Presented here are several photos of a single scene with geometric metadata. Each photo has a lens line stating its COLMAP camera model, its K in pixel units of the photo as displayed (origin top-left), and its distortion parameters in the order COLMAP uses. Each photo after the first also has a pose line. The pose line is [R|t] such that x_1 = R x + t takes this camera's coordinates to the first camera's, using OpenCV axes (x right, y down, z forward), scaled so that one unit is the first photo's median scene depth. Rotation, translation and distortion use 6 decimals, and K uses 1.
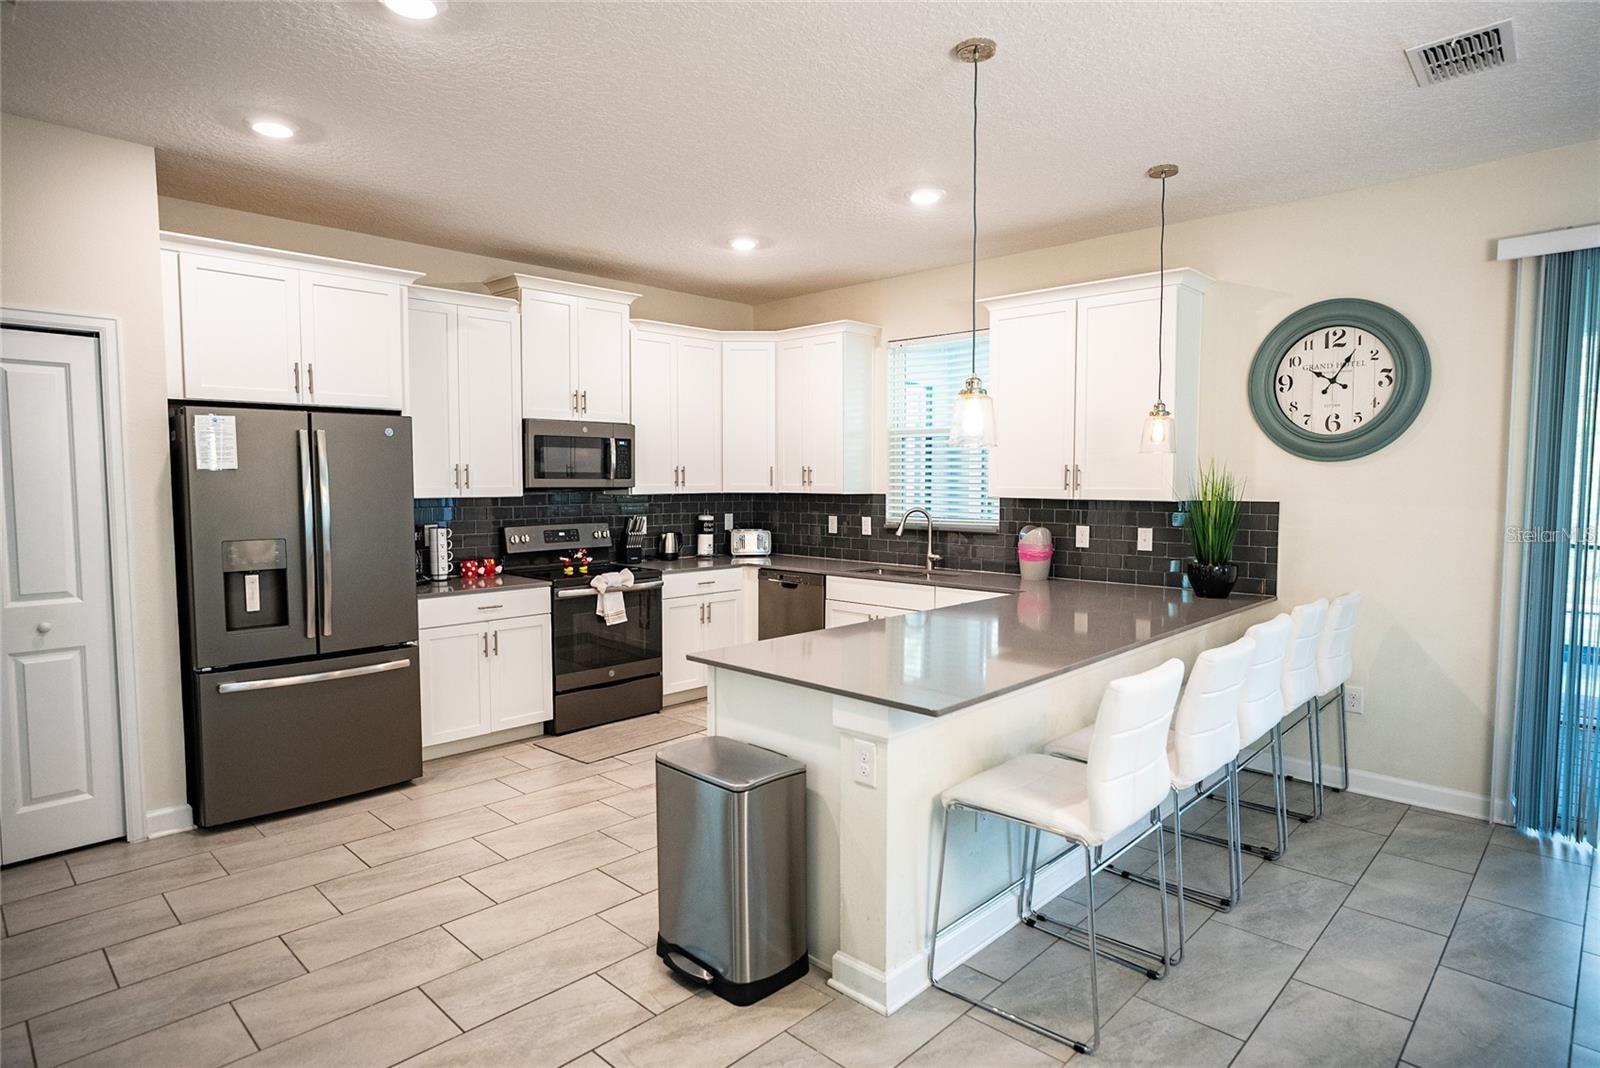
lens RADIAL K [[875.2, 0, 809.2], [0, 875.2, 534.9], [0, 0, 1]] dist [-0.015521, 0.009473]
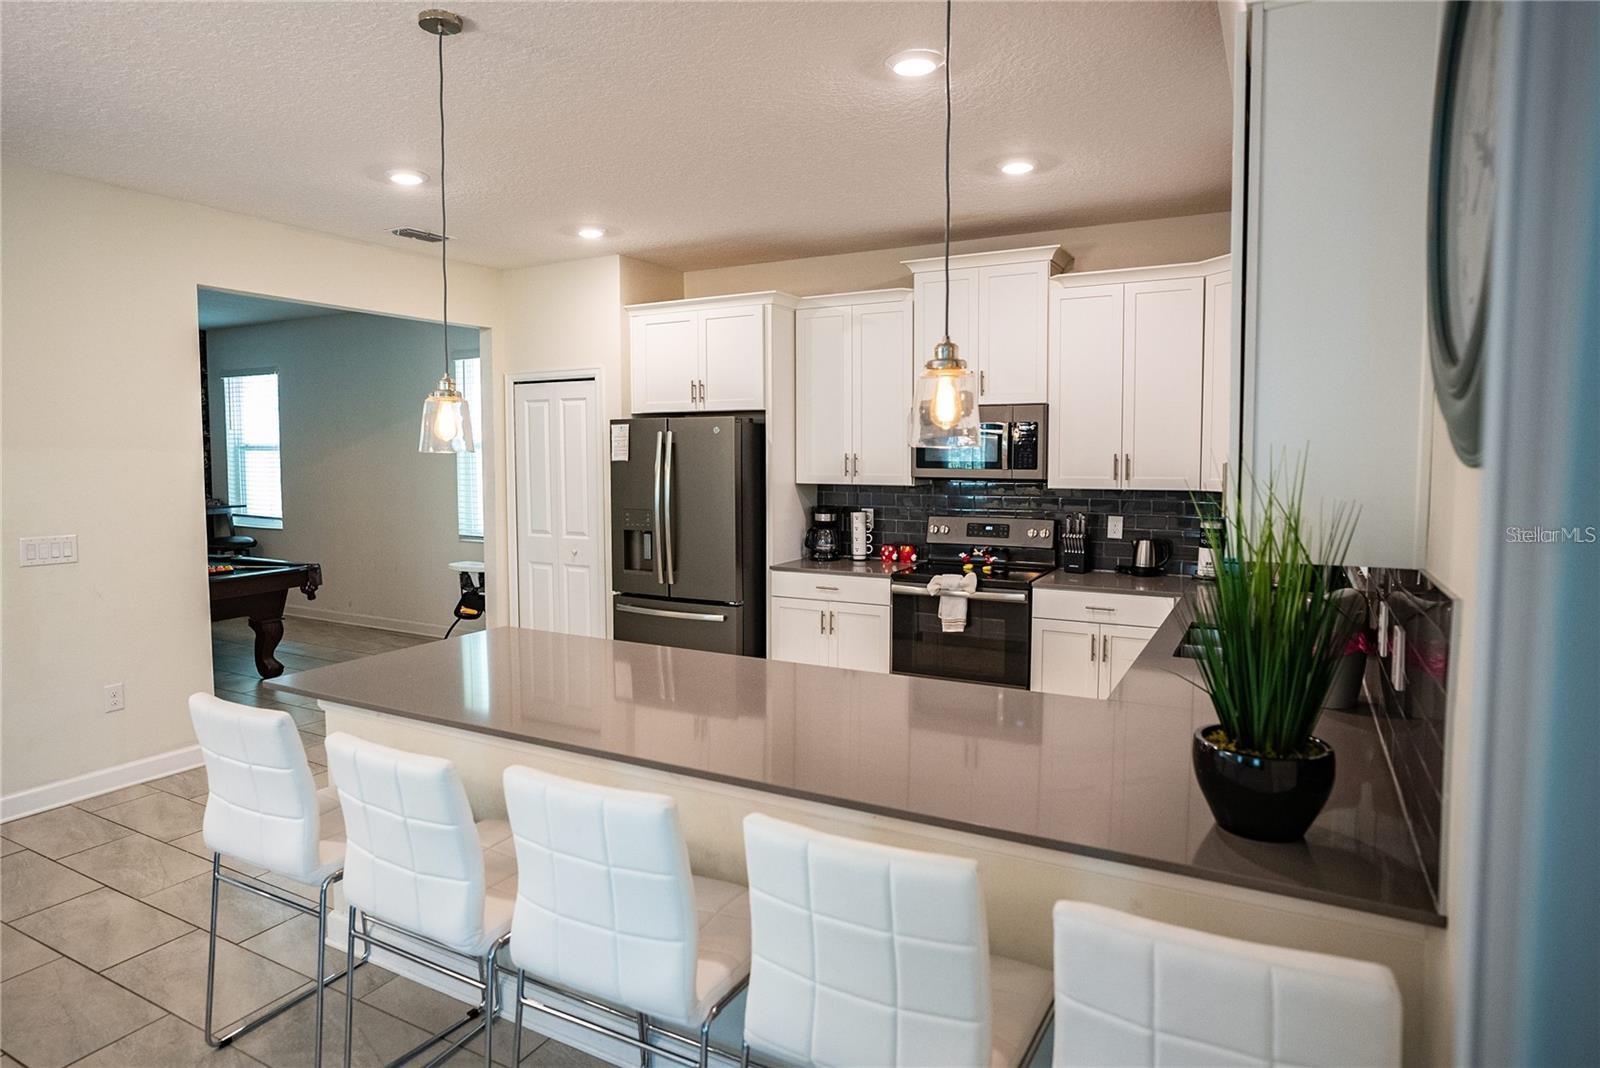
lens RADIAL K [[875.2, 0, 808.3], [0, 875.2, 521.8], [0, 0, 1]] dist [-0.015521, 0.009473]
pose [[0.279752, 0.062734, -0.958020, 0.587478], [-0.065413, 0.996790, 0.046171, -0.041261], [0.957841, 0.049751, 0.282958, 0.610198]]
